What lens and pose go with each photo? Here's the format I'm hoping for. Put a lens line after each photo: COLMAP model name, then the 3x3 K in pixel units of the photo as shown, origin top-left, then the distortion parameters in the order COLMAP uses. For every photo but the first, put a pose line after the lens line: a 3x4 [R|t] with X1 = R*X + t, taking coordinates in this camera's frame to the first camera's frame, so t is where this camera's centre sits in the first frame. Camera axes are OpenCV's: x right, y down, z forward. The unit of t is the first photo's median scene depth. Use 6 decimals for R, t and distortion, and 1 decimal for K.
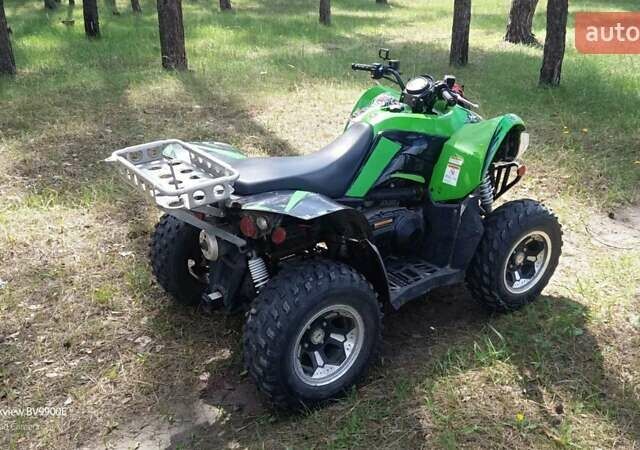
lens RADIAL K [[585.7, 0, 320.0], [0, 585.7, 225.0], [0, 0, 1]] dist [0.153269, -0.220457]
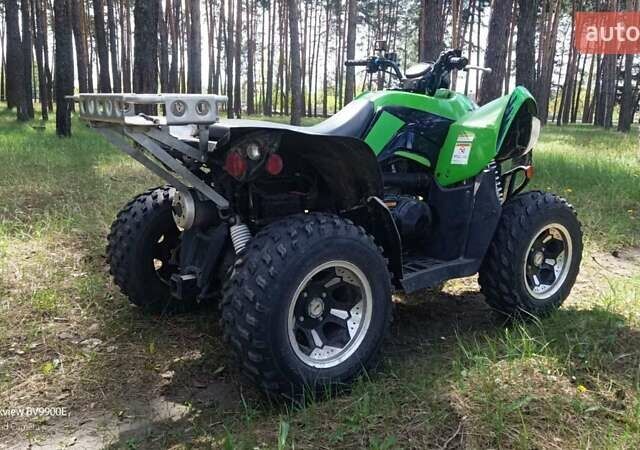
lens RADIAL K [[585.7, 0, 320.0], [0, 585.7, 225.0], [0, 0, 1]] dist [0.153269, -0.220457]
pose [[0.998074, 0.019405, 0.058928, -0.044957], [-0.006292, 0.976588, -0.215027, 0.235414], [-0.061721, 0.214242, 0.974829, 0.181565]]
